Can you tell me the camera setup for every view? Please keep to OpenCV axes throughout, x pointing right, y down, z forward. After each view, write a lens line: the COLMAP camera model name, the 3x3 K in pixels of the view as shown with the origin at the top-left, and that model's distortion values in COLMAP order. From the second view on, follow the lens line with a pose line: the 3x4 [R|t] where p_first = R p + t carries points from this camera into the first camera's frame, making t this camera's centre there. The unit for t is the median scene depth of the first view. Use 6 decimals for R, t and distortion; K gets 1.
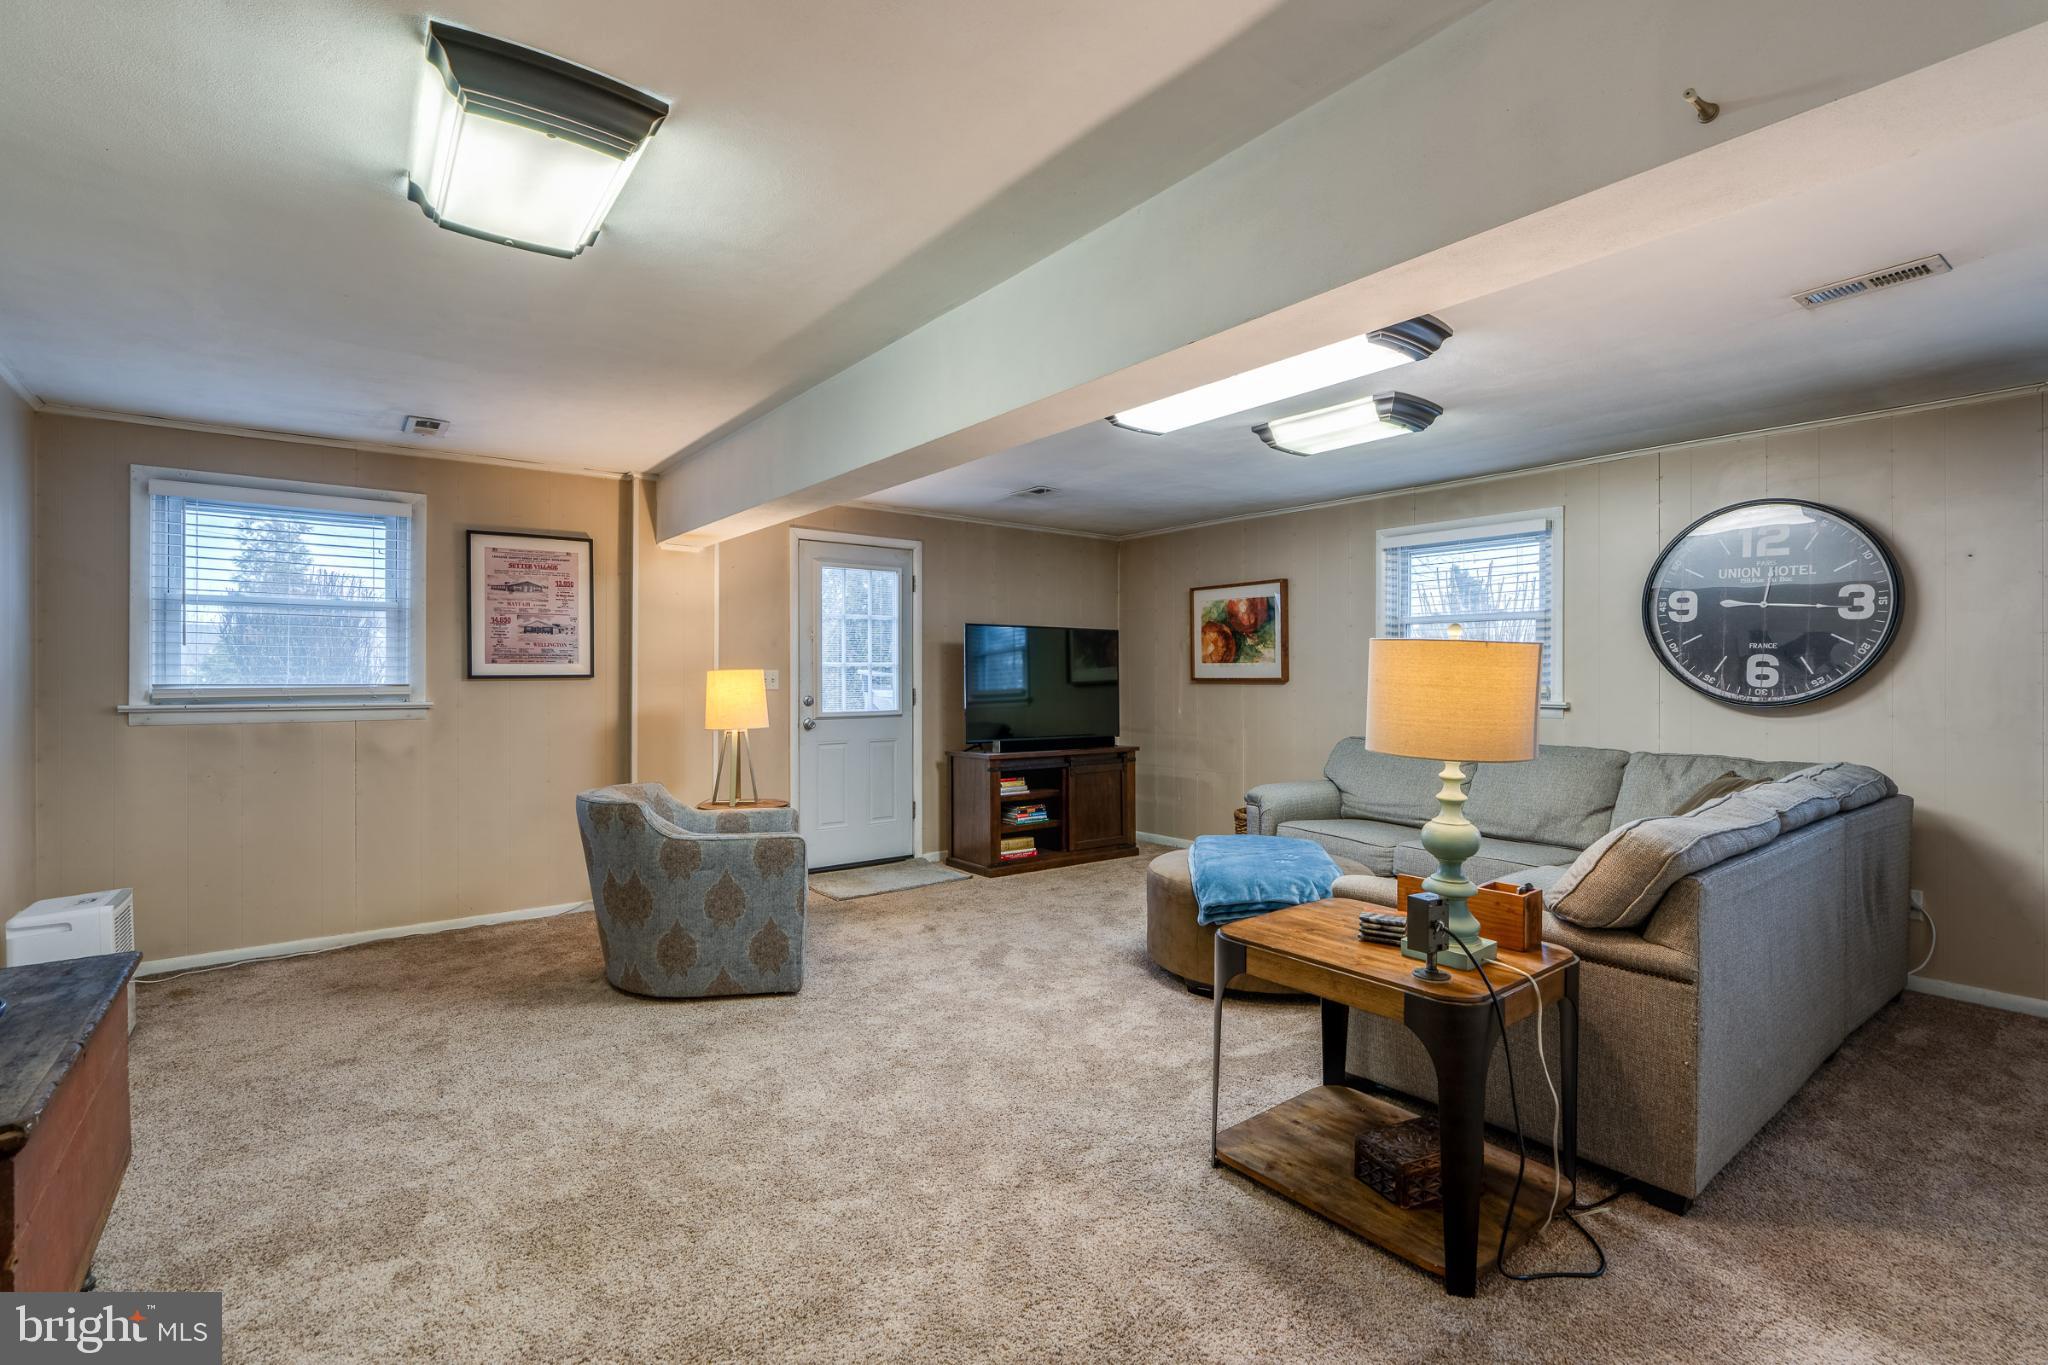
lens RADIAL K [[940.9, 0, 1017.1], [0, 940.9, 682.5], [0, 0, 1]] dist [-0.002652, 0.000064]
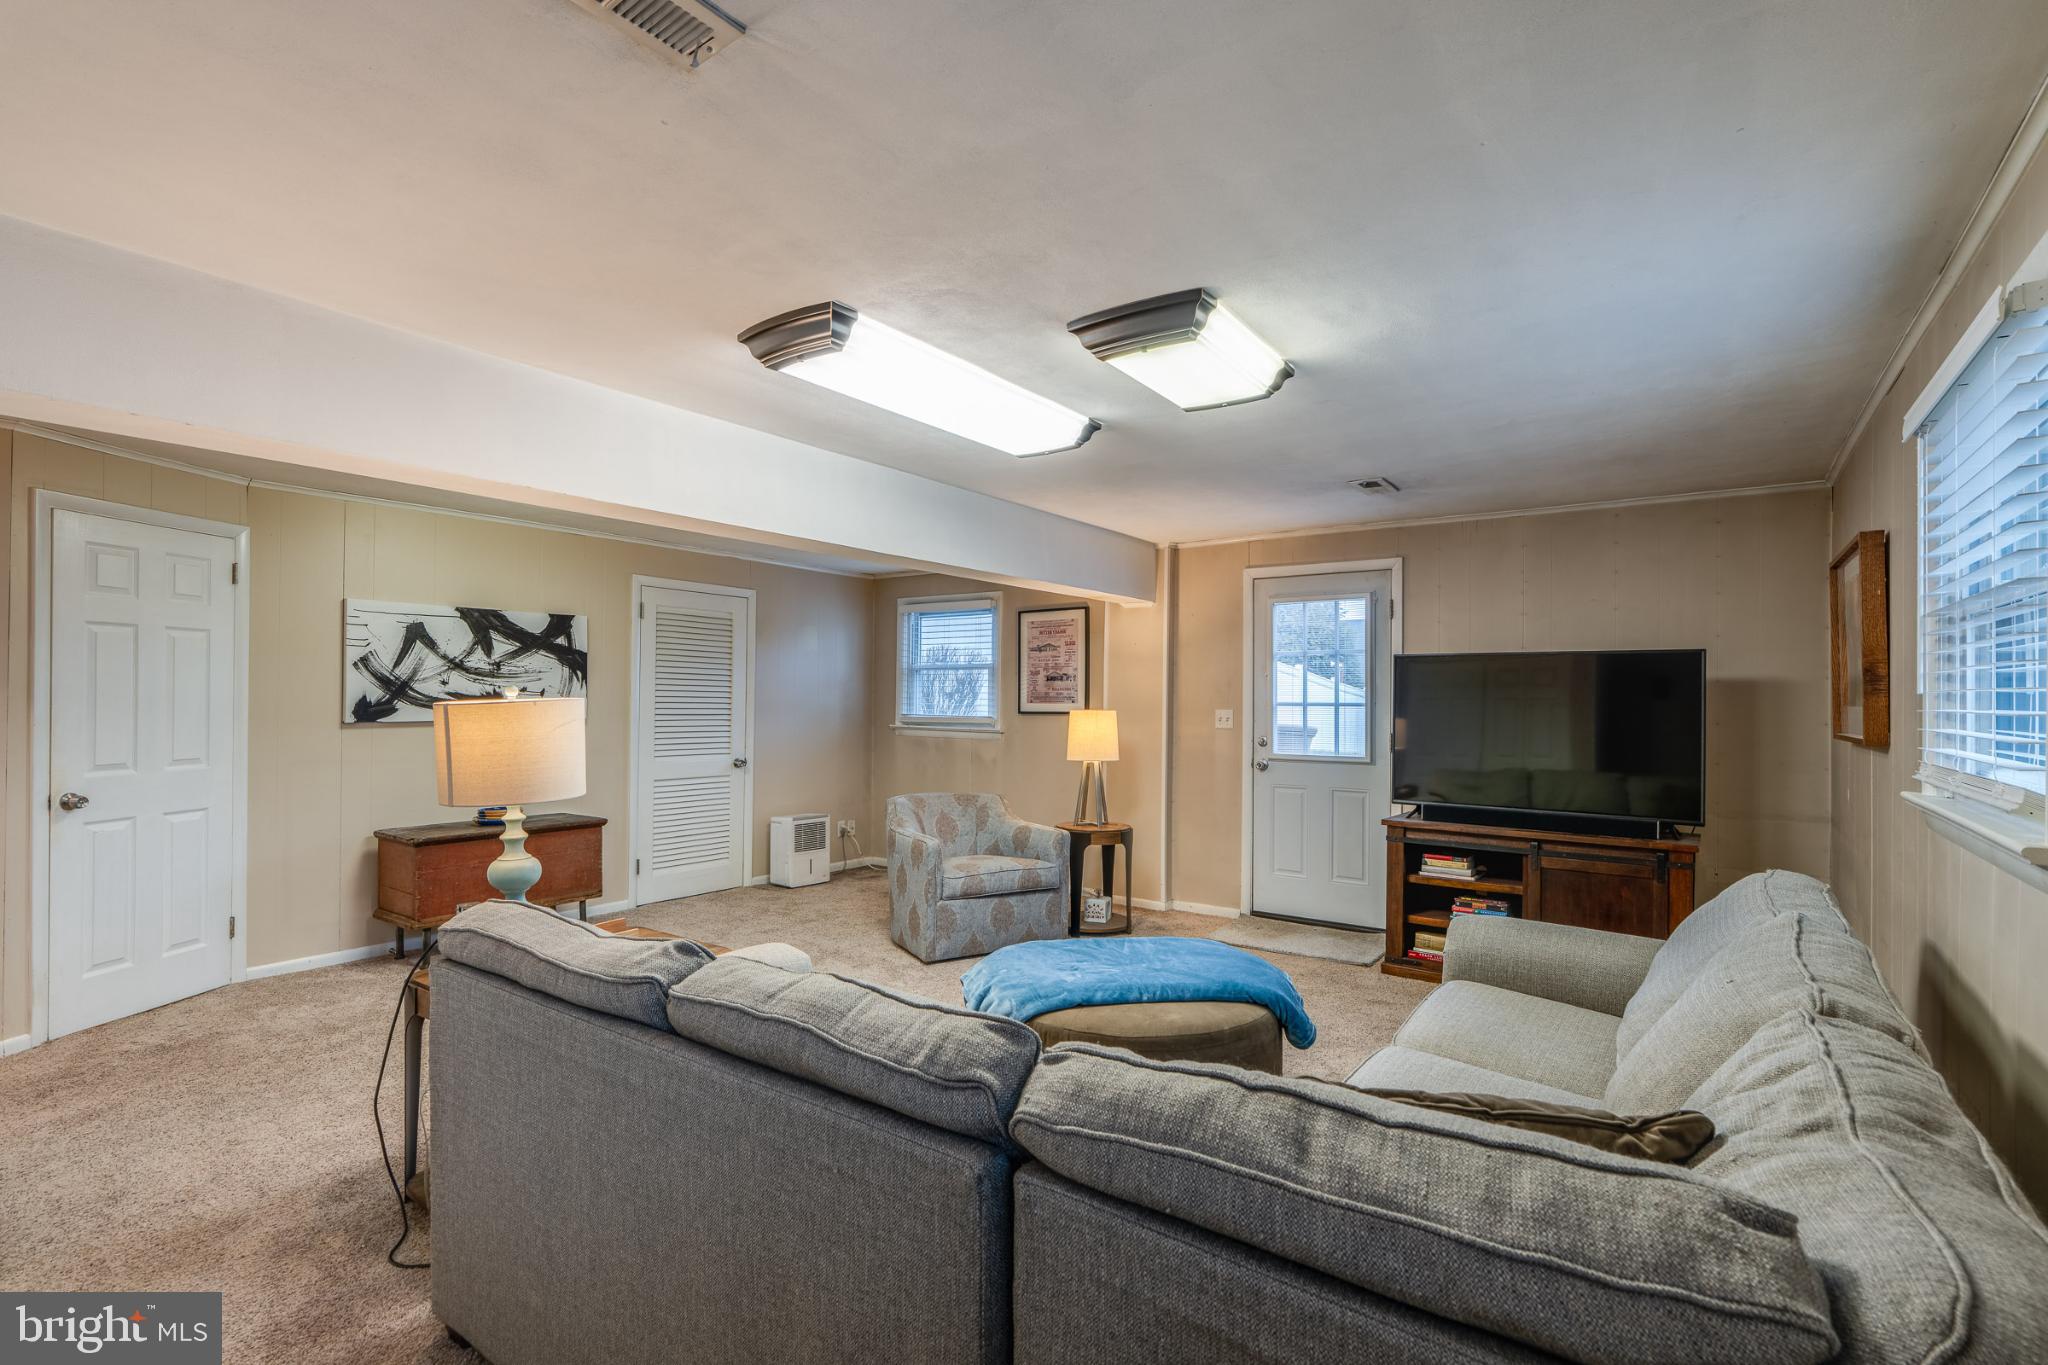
lens RADIAL K [[940.9, 0, 1017.1], [0, 940.9, 682.5], [0, 0, 1]] dist [-0.002652, 0.000064]
pose [[0.277548, -0.014064, -0.960609, 0.801011], [-0.012721, 0.999751, -0.018313, -0.025200], [0.960628, 0.017302, 0.277300, 0.585883]]
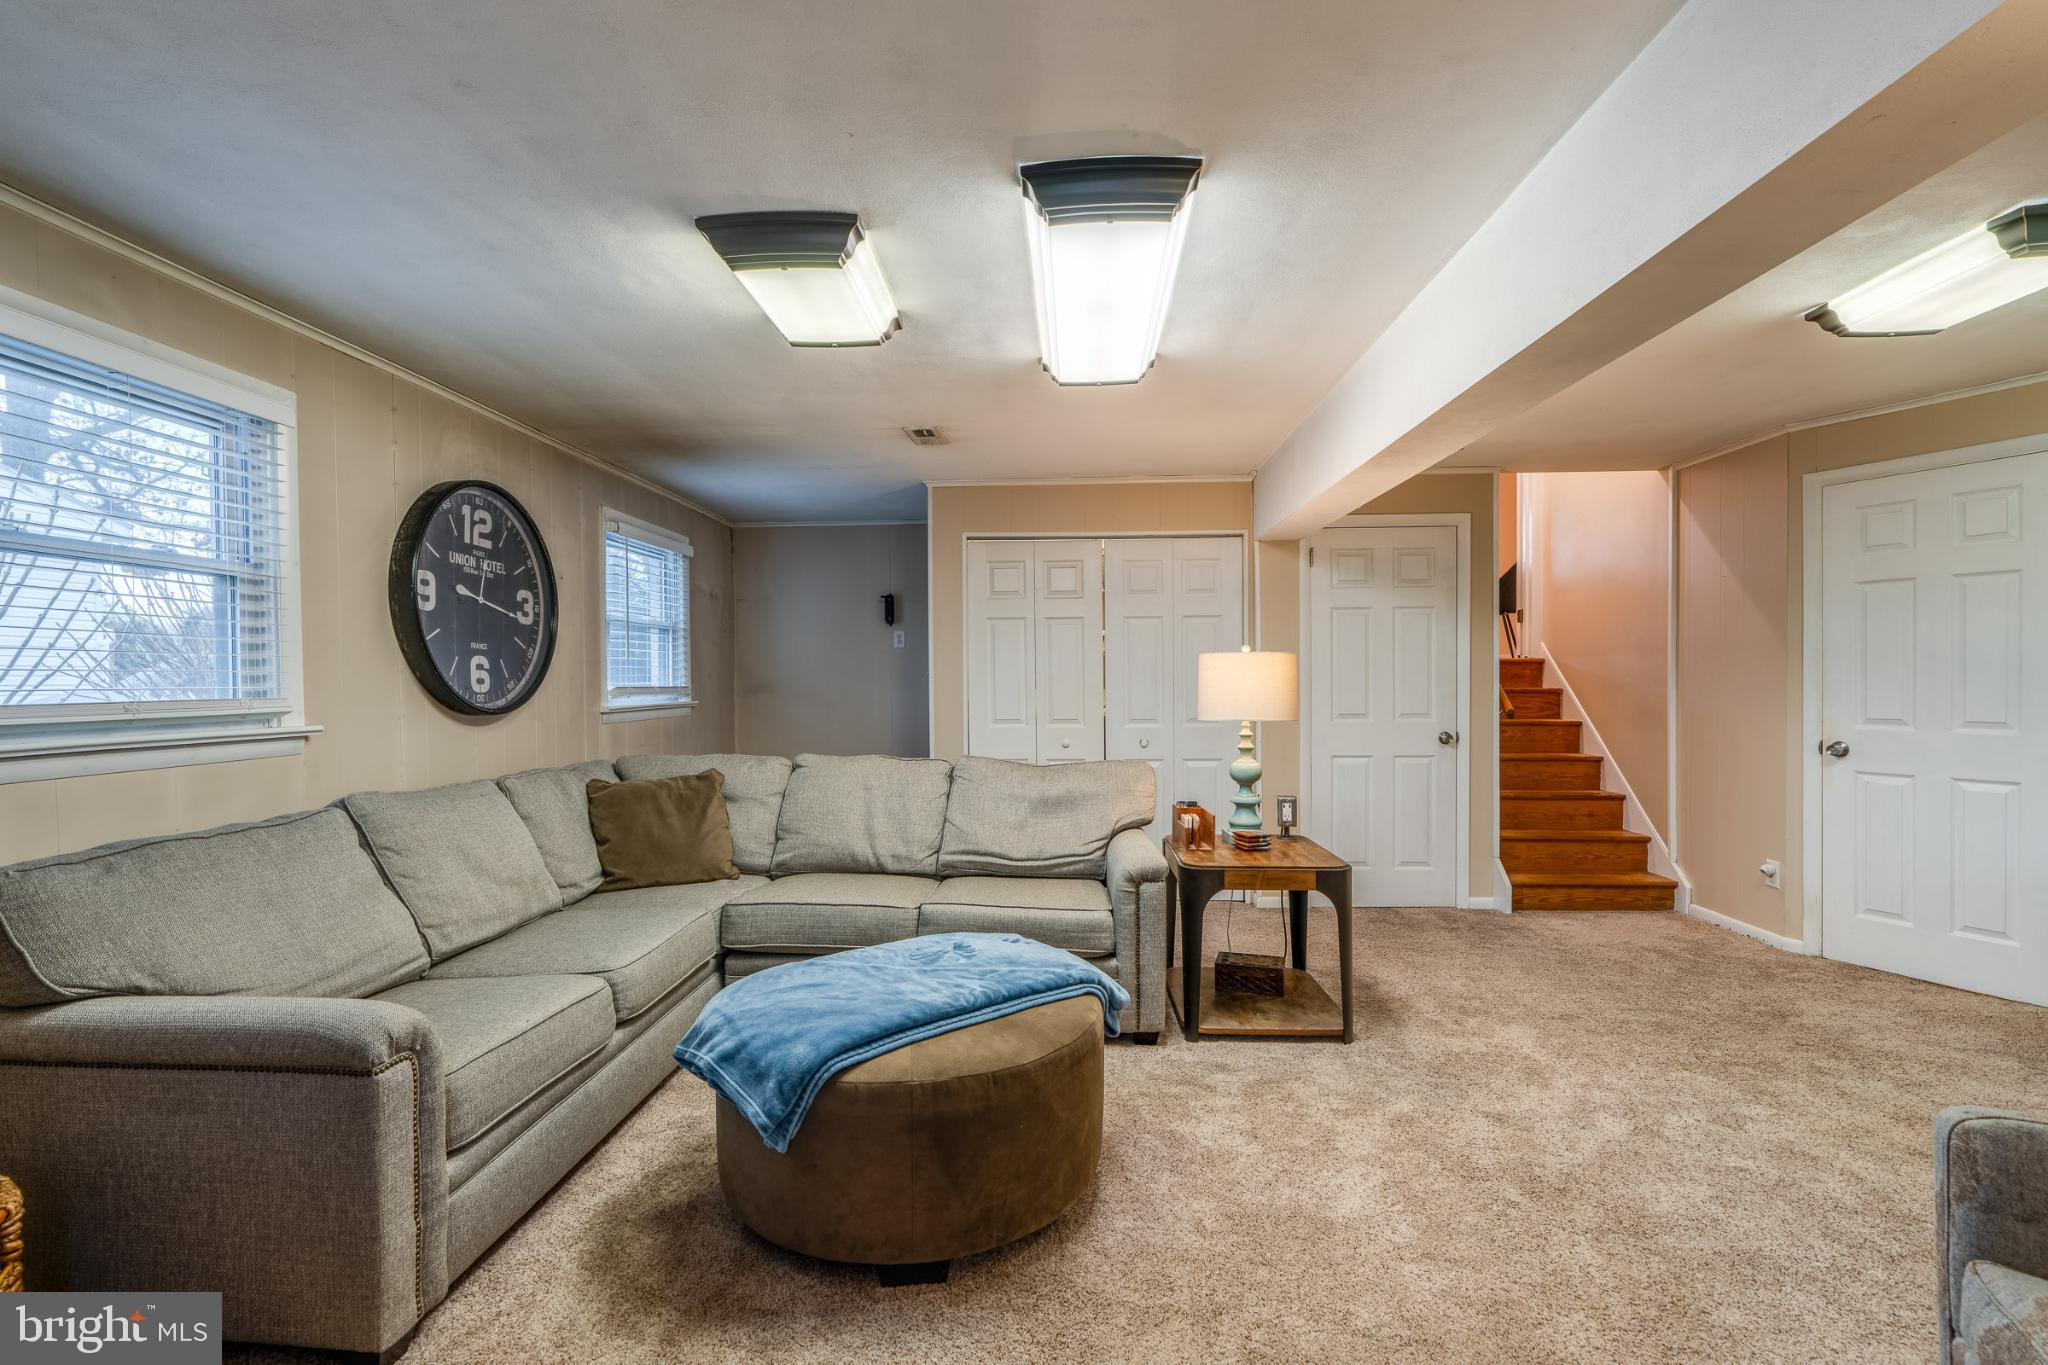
lens RADIAL K [[920.3, 0, 1028.6], [0, 920.3, 692.0], [0, 0, 1]] dist [-0.002380, -0.000284]
pose [[-0.761732, -0.008331, 0.647838, -0.146642], [0.009945, 0.999649, 0.024548, -0.010343], [-0.647815, 0.025141, -0.761382, 1.160961]]
